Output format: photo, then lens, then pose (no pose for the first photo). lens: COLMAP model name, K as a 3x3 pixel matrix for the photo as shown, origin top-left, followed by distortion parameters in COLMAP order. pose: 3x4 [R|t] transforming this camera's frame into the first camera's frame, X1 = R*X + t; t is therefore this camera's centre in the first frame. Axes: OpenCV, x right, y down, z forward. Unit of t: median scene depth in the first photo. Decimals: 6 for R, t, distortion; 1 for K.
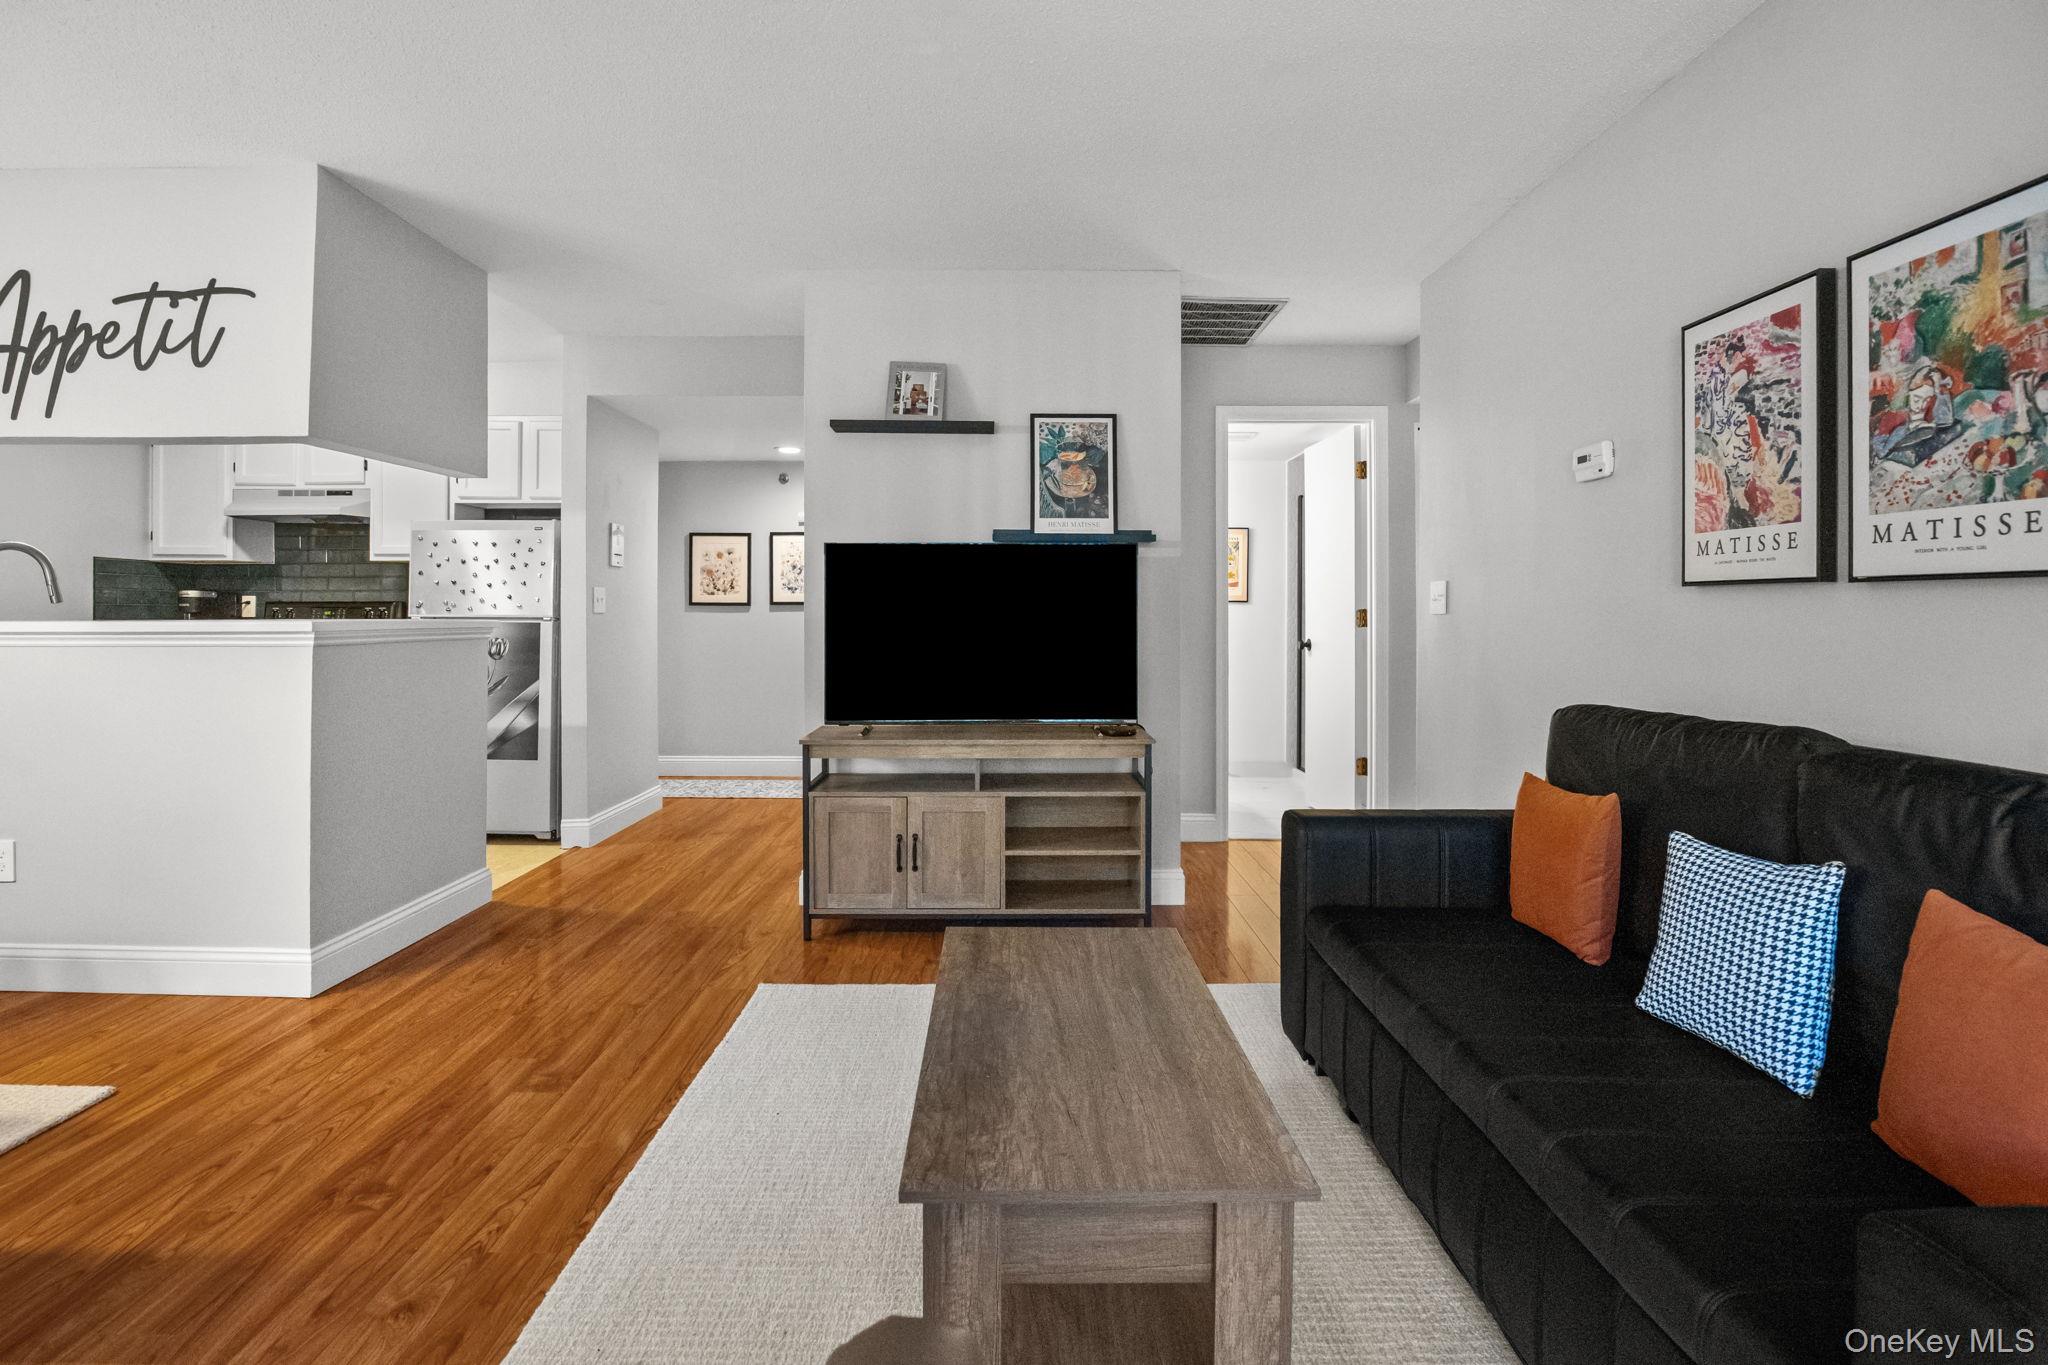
lens RADIAL K [[988.2, 0, 1012.1], [0, 988.2, 607.8], [0, 0, 1]] dist [-0.028129, 0.004530]
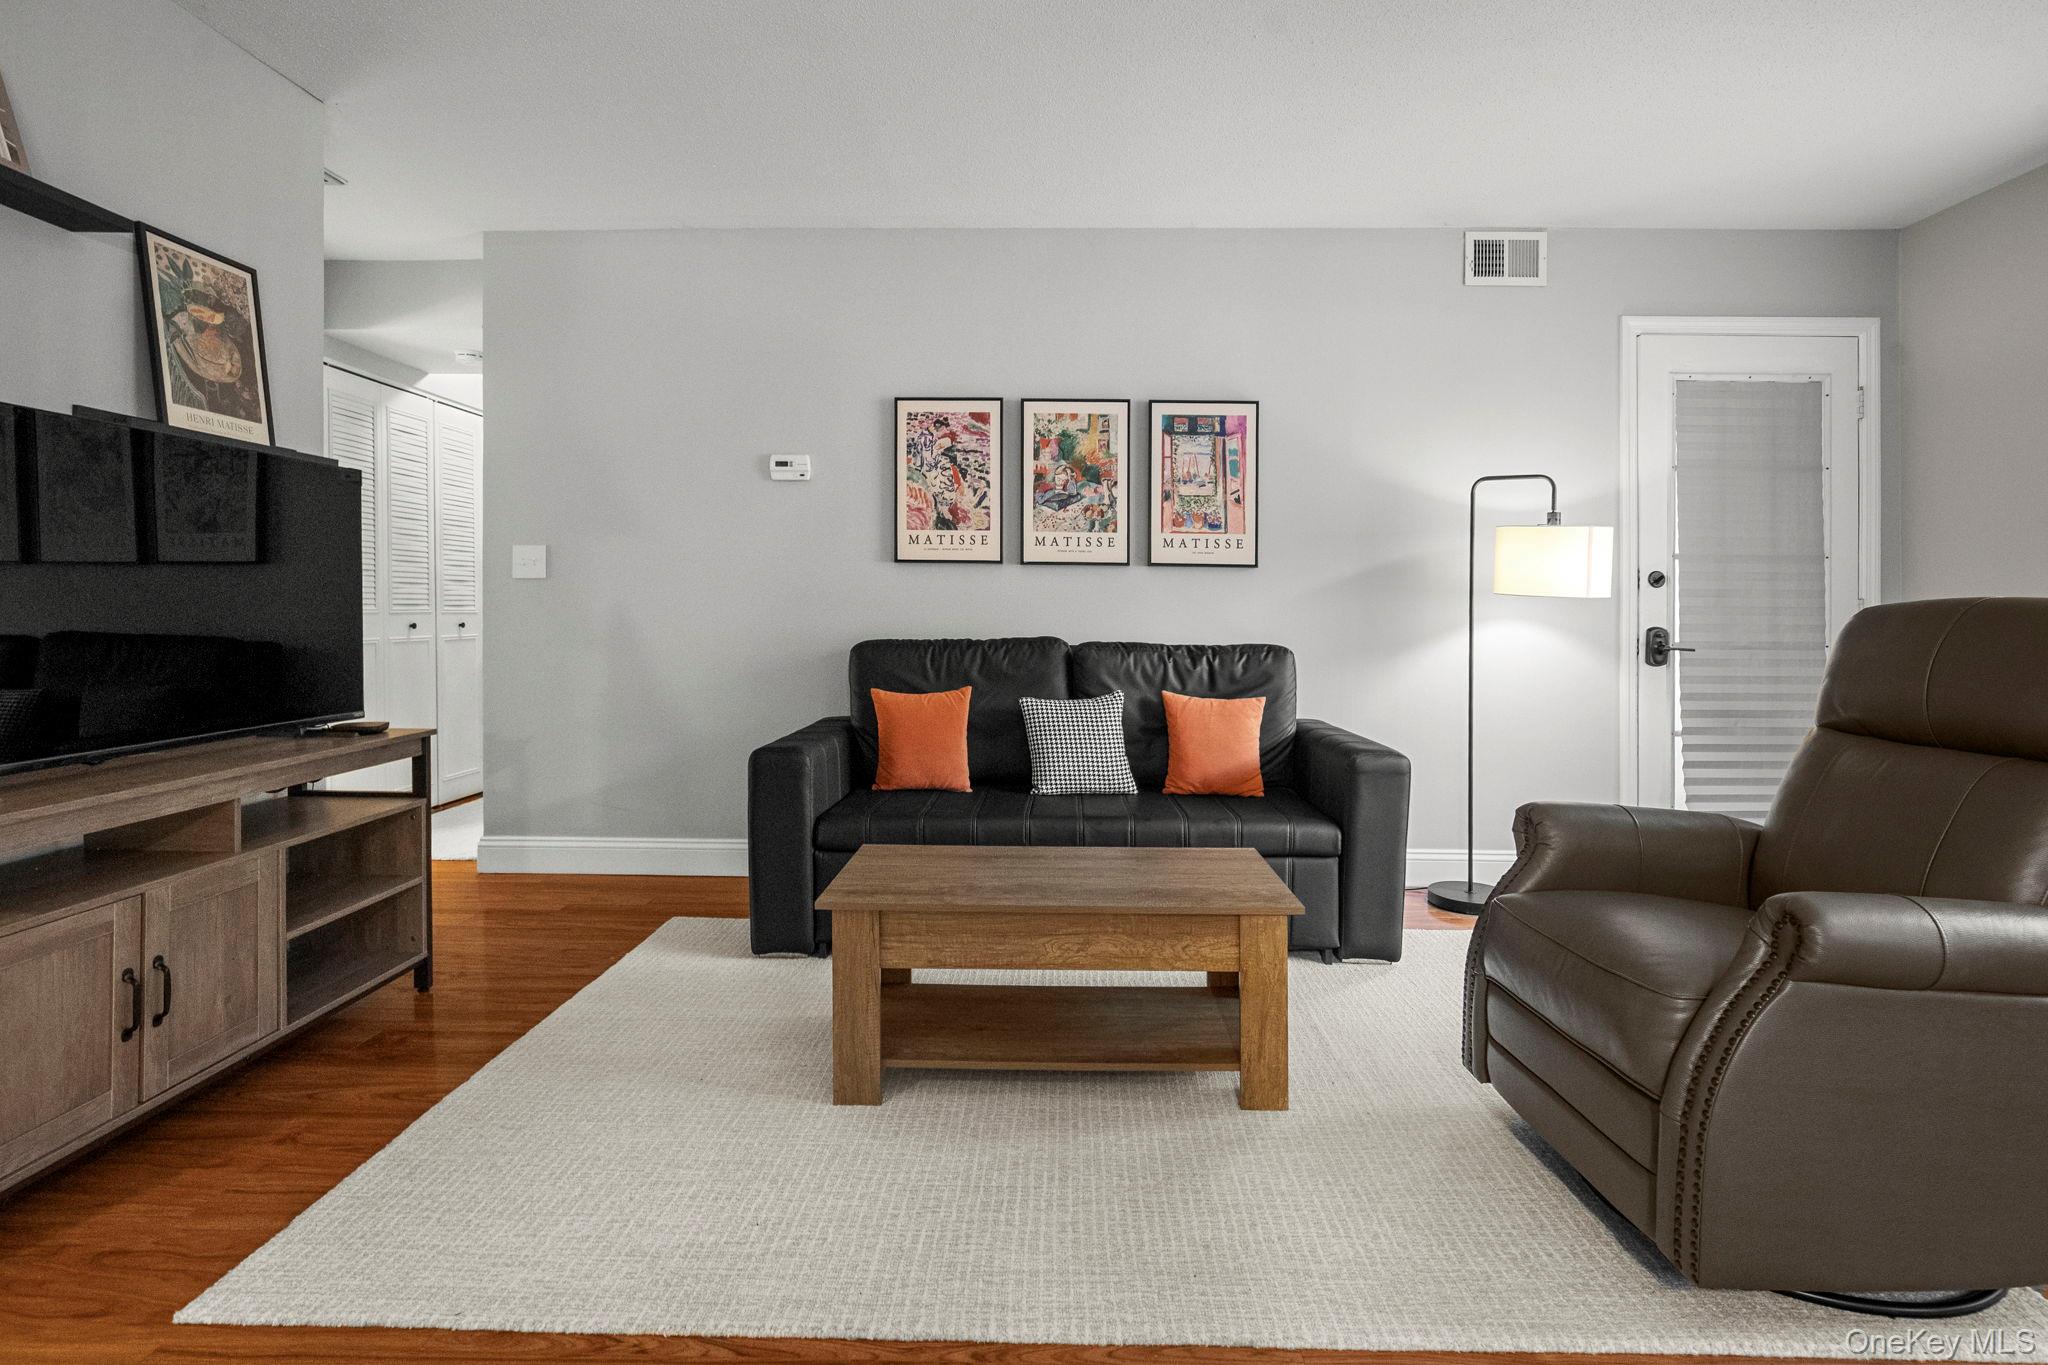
lens RADIAL K [[988.2, 0, 1013.6], [0, 988.2, 616.1], [0, 0, 1]] dist [-0.028129, 0.004530]
pose [[0.024262, -0.013378, 0.999616, -0.725755], [-0.012841, 0.999824, 0.013692, 0.032827], [-0.999623, -0.013168, 0.024086, 0.611060]]
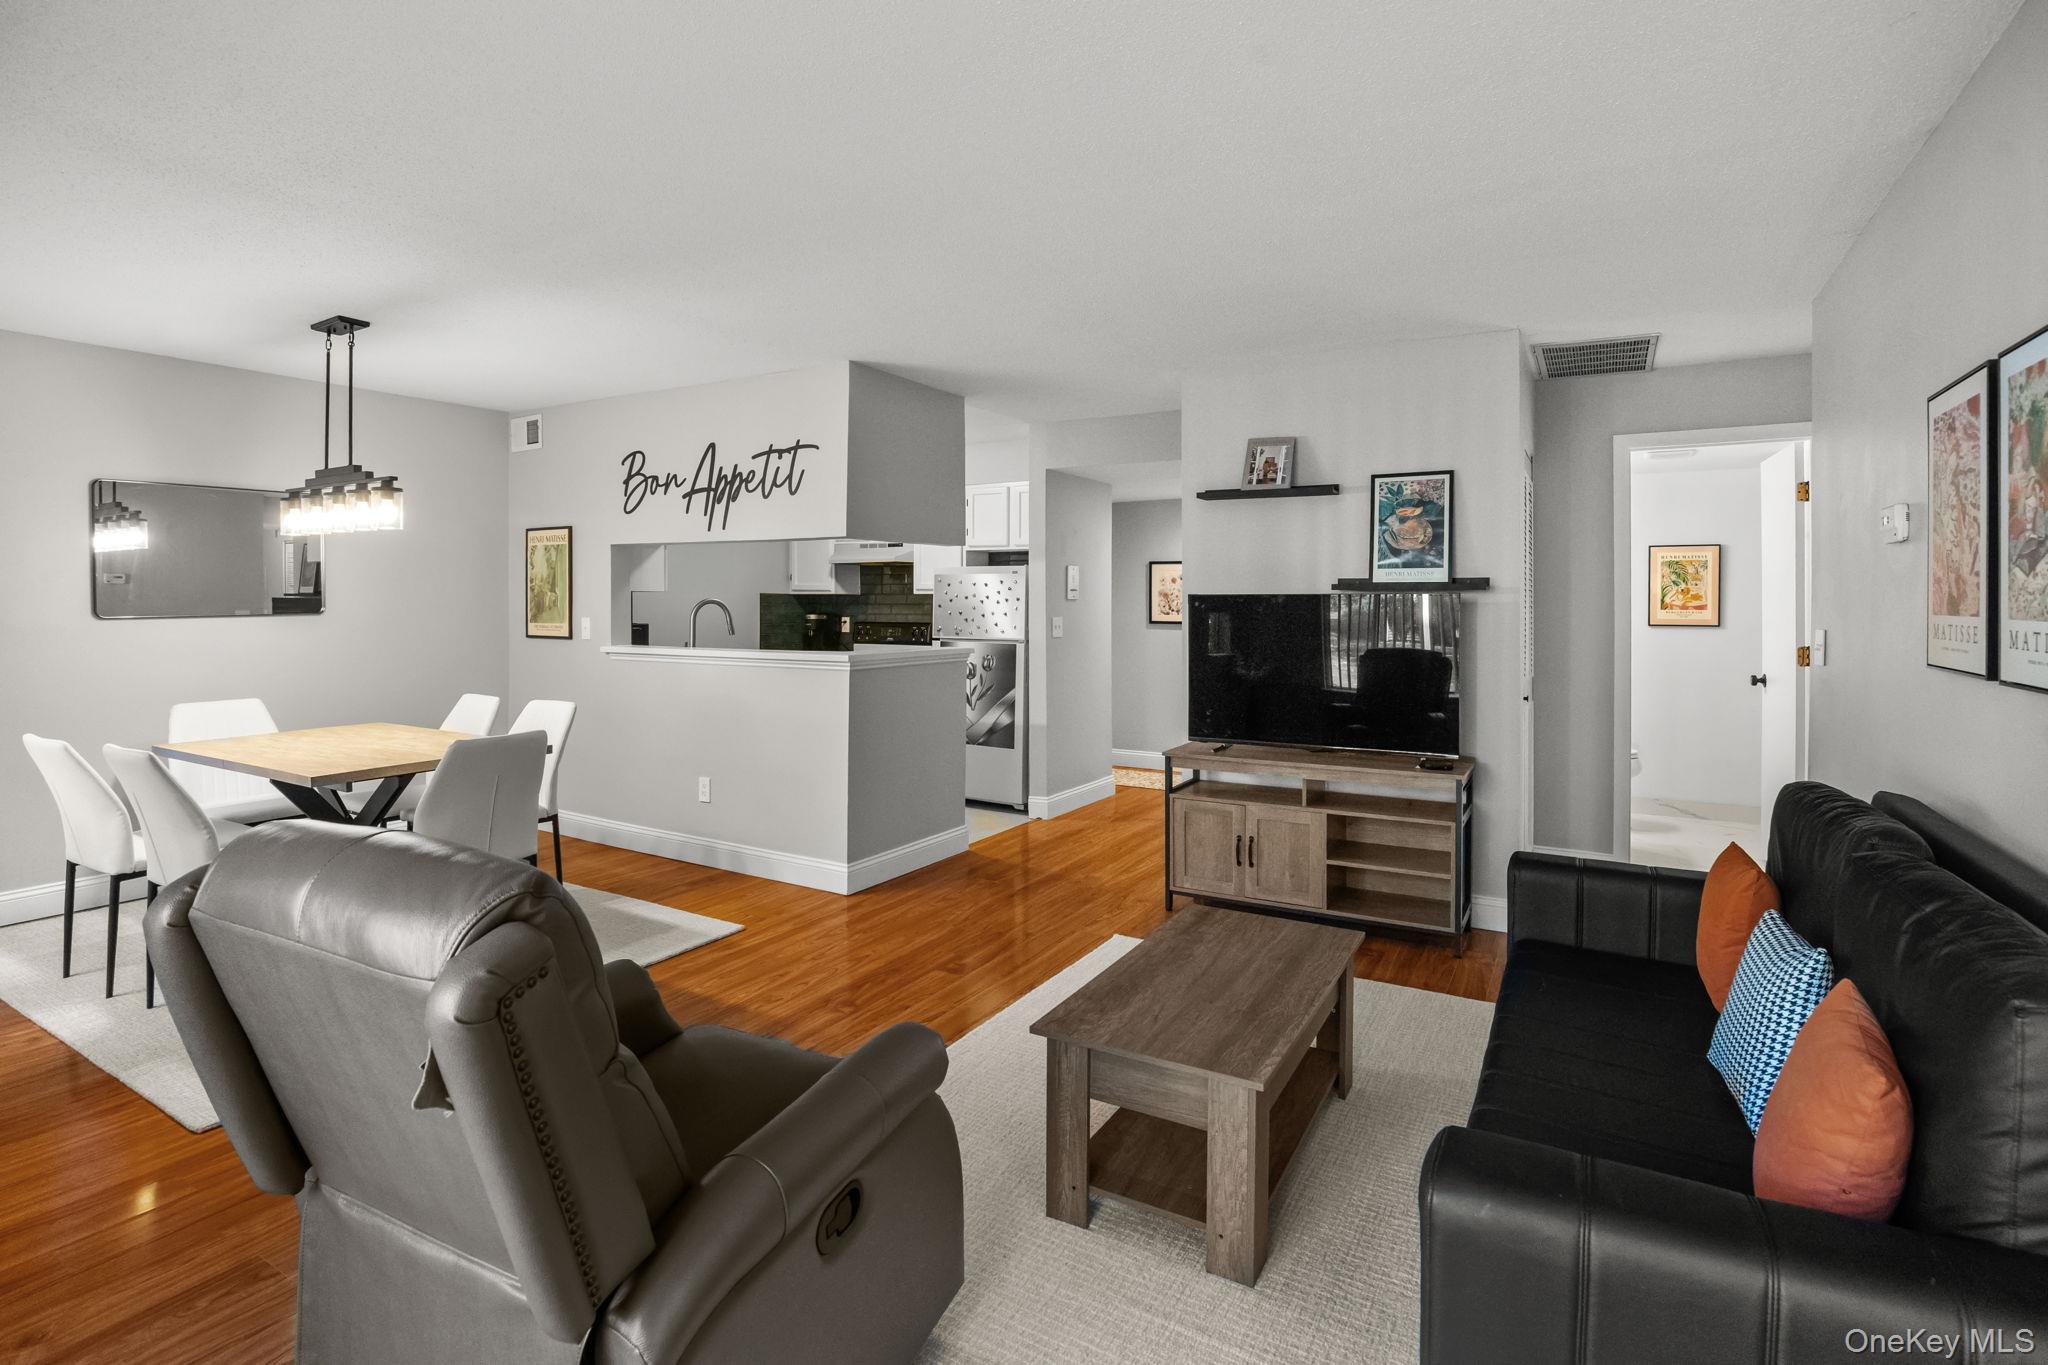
lens RADIAL K [[988.2, 0, 1015.4], [0, 988.2, 600.5], [0, 0, 1]] dist [-0.028129, 0.004530]
pose [[0.860436, -0.001393, -0.509556, 0.318291], [0.001758, 0.999998, 0.000235, -0.072320], [0.509555, -0.001099, 0.860437, -0.224475]]
